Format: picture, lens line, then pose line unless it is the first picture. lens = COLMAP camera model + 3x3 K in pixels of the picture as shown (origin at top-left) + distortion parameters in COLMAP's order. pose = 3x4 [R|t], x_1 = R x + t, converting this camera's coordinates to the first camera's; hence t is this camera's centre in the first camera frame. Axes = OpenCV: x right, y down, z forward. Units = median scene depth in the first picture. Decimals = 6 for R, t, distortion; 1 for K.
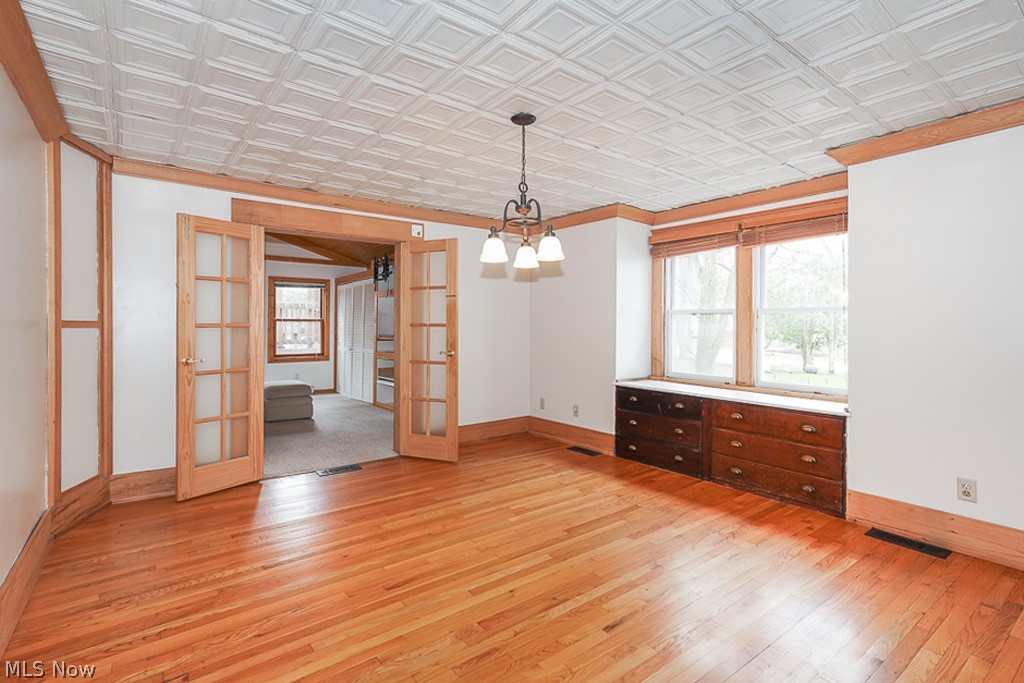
lens RADIAL K [[481.3, 0, 512.0], [0, 481.3, 341.5], [0, 0, 1]] dist [-0.002526, 0.010728]
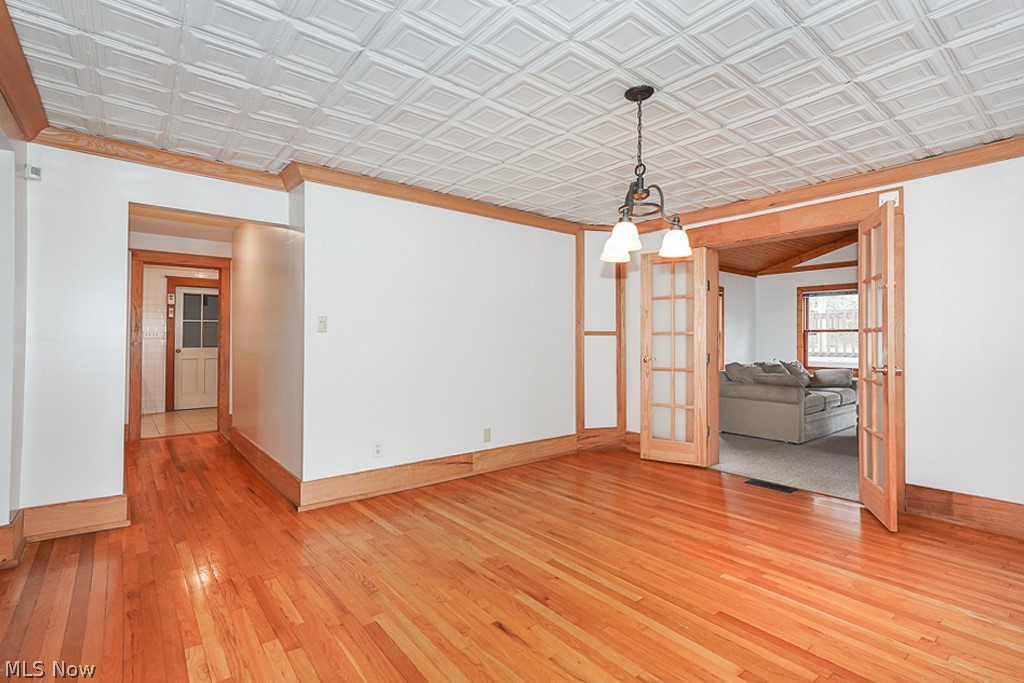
lens RADIAL K [[481.3, 0, 512.0], [0, 481.3, 341.5], [0, 0, 1]] dist [-0.002526, 0.010728]
pose [[0.032509, 0.003003, -0.999467, 0.746811], [-0.028761, 0.999584, 0.002068, -0.002014], [0.999058, 0.028678, 0.032582, 0.601522]]
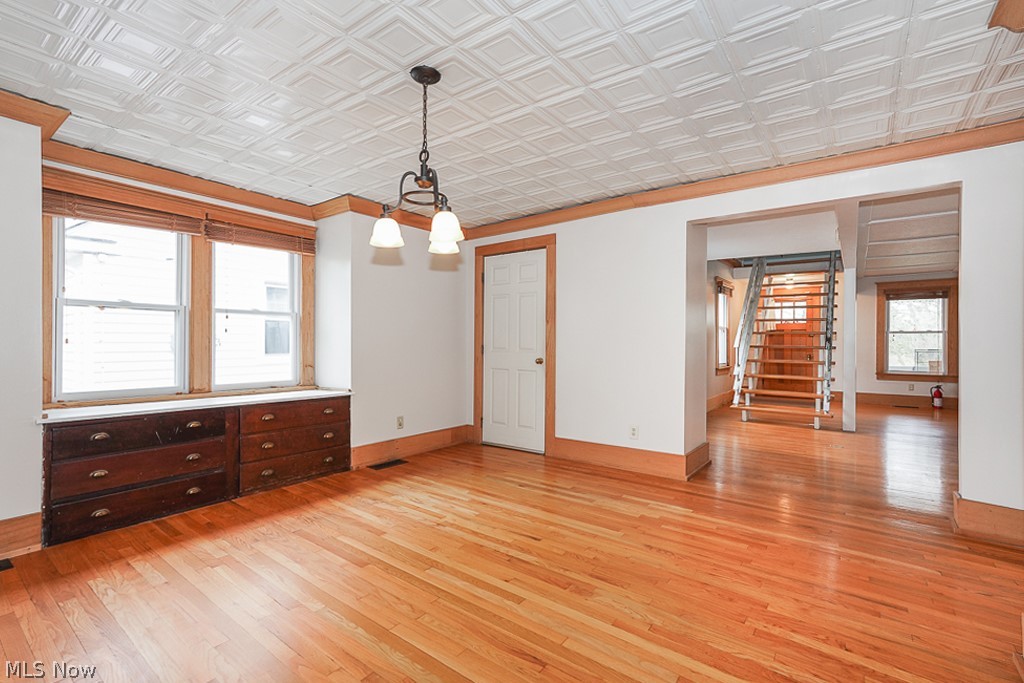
lens RADIAL K [[471.1, 0, 500.1], [0, 471.1, 351.7], [0, 0, 1]] dist [0.031745, 0.000178]
pose [[-0.259828, -0.026332, 0.965296, -0.681907], [0.018693, 0.999304, 0.032291, -0.003726], [-0.965474, 0.026435, -0.259155, 0.893273]]
